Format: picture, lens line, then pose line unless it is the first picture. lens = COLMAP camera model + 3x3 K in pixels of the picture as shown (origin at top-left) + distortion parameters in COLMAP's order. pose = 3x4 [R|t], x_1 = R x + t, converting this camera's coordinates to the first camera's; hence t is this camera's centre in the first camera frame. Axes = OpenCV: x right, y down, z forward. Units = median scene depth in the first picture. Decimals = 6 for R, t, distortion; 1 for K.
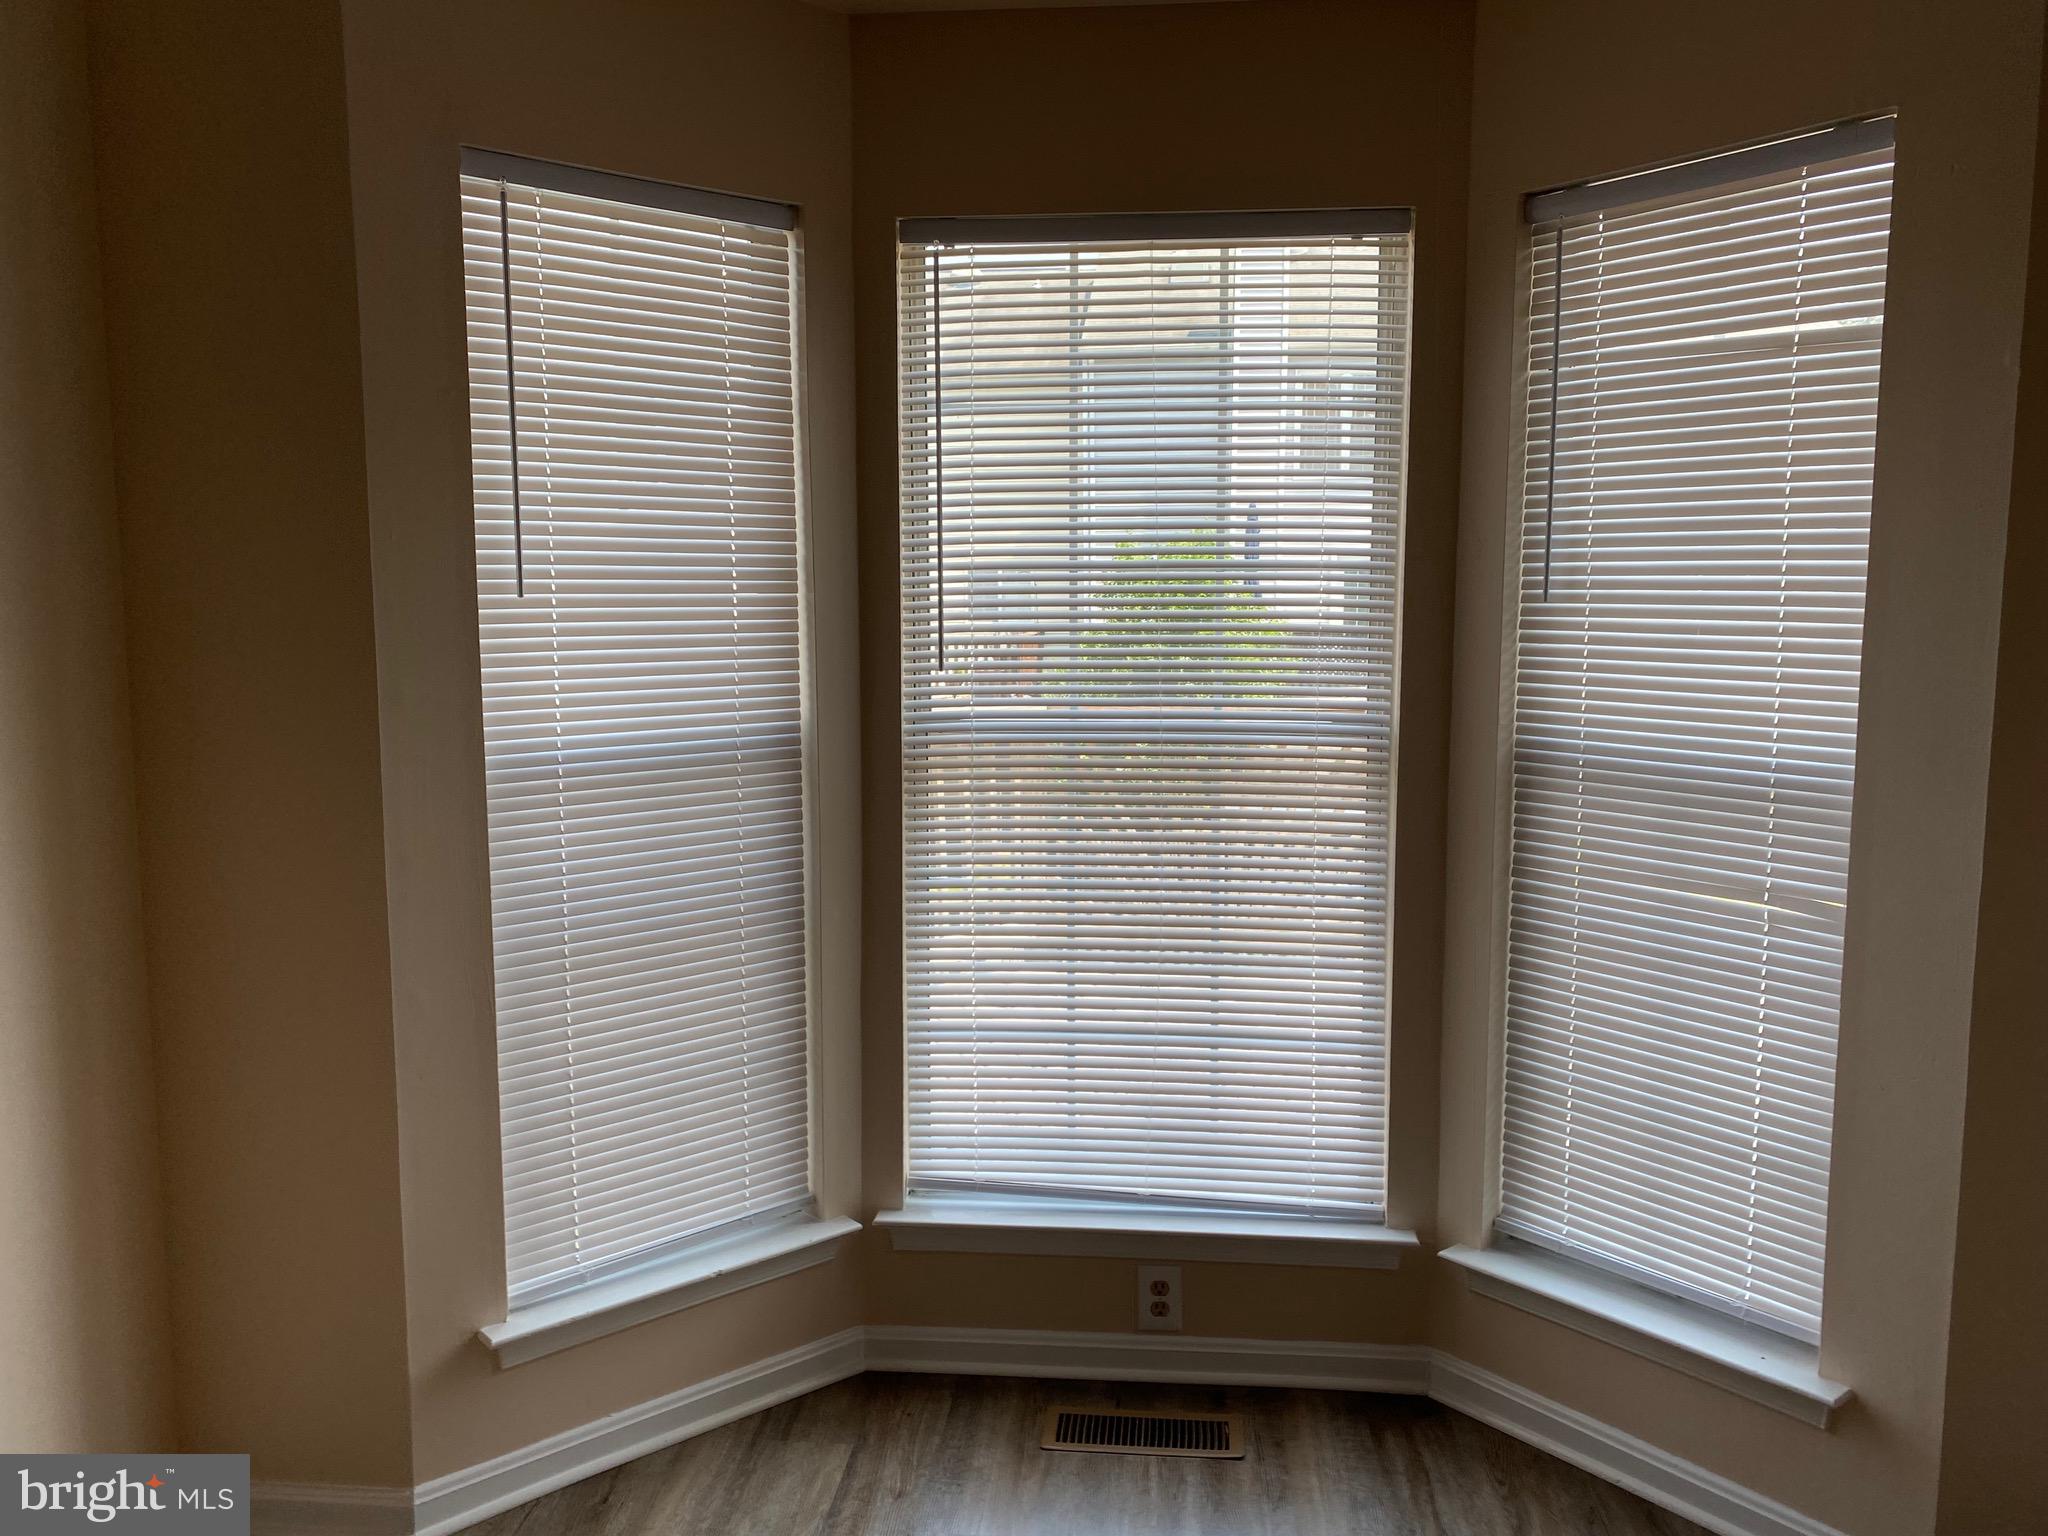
lens RADIAL K [[1507.6, 0, 1024.0], [0, 1507.6, 768.0], [0, 0, 1]] dist [0.000123, -0.037825]
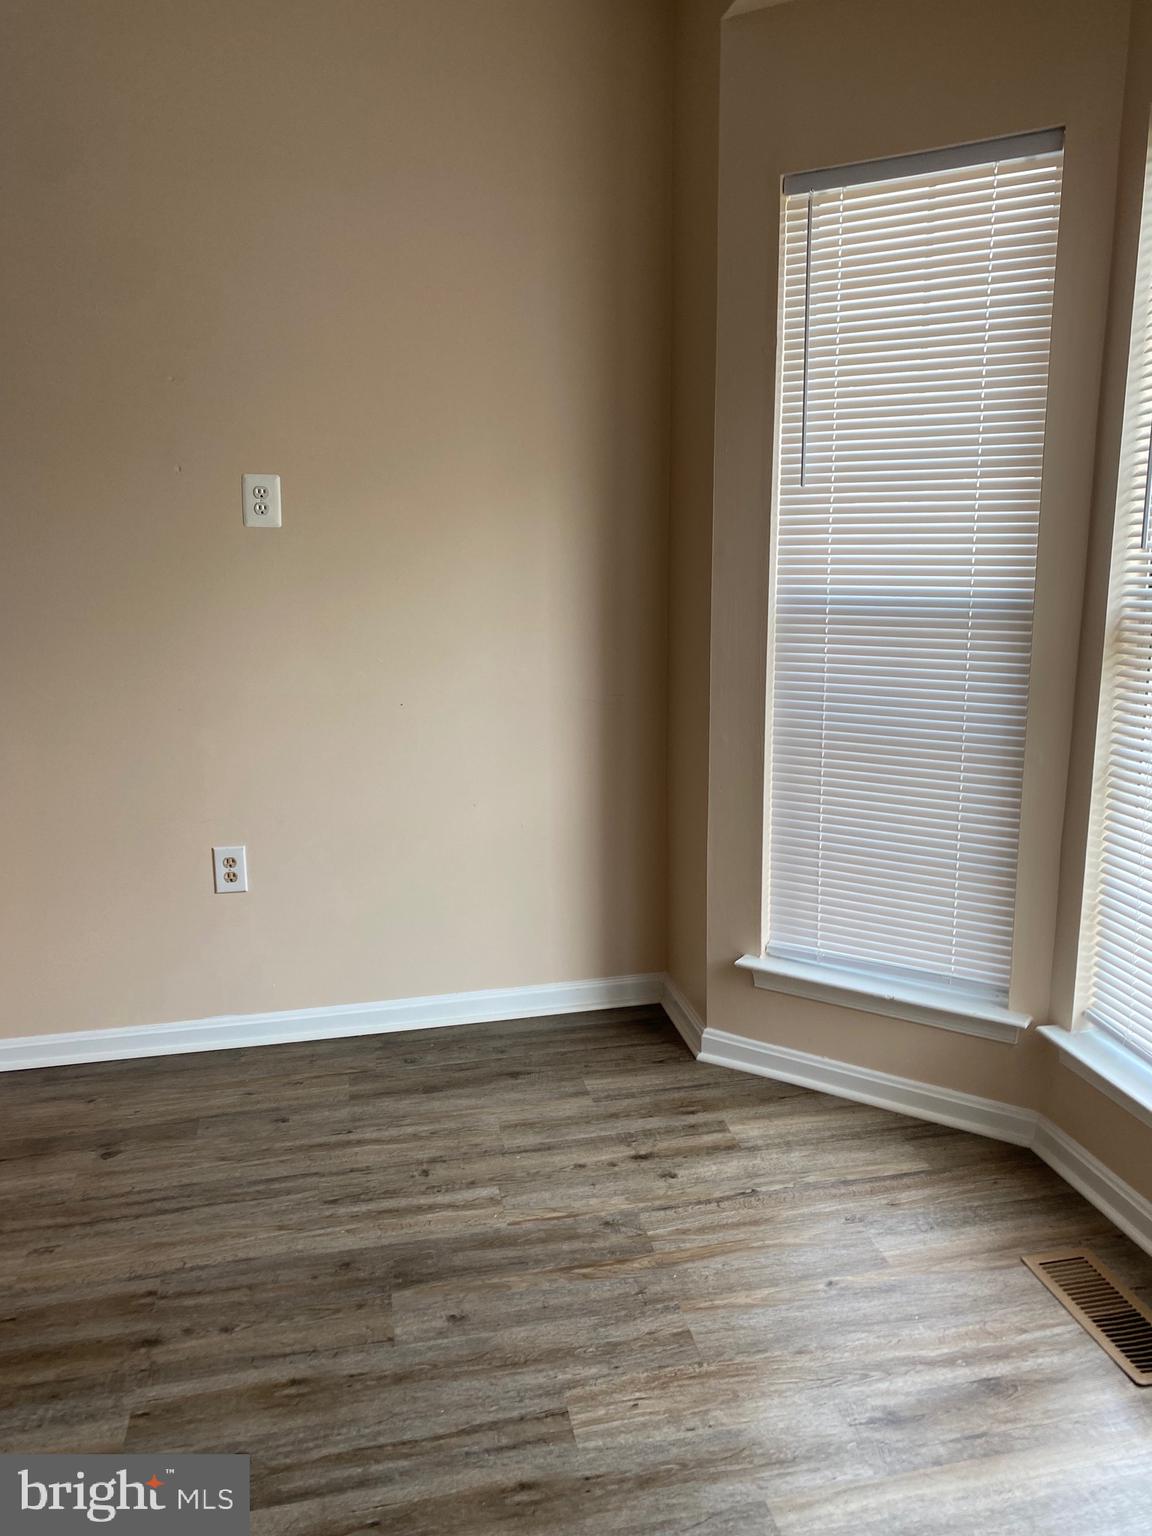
lens RADIAL K [[1130.7, 0, 576.0], [0, 1130.7, 768.0], [0, 0, 1]] dist [0.000123, -0.037825]
pose [[0.294094, 0.200720, -0.934463, 0.624063], [-0.100056, 0.978793, 0.178752, -0.017607], [0.950525, 0.040929, 0.307941, 0.419564]]
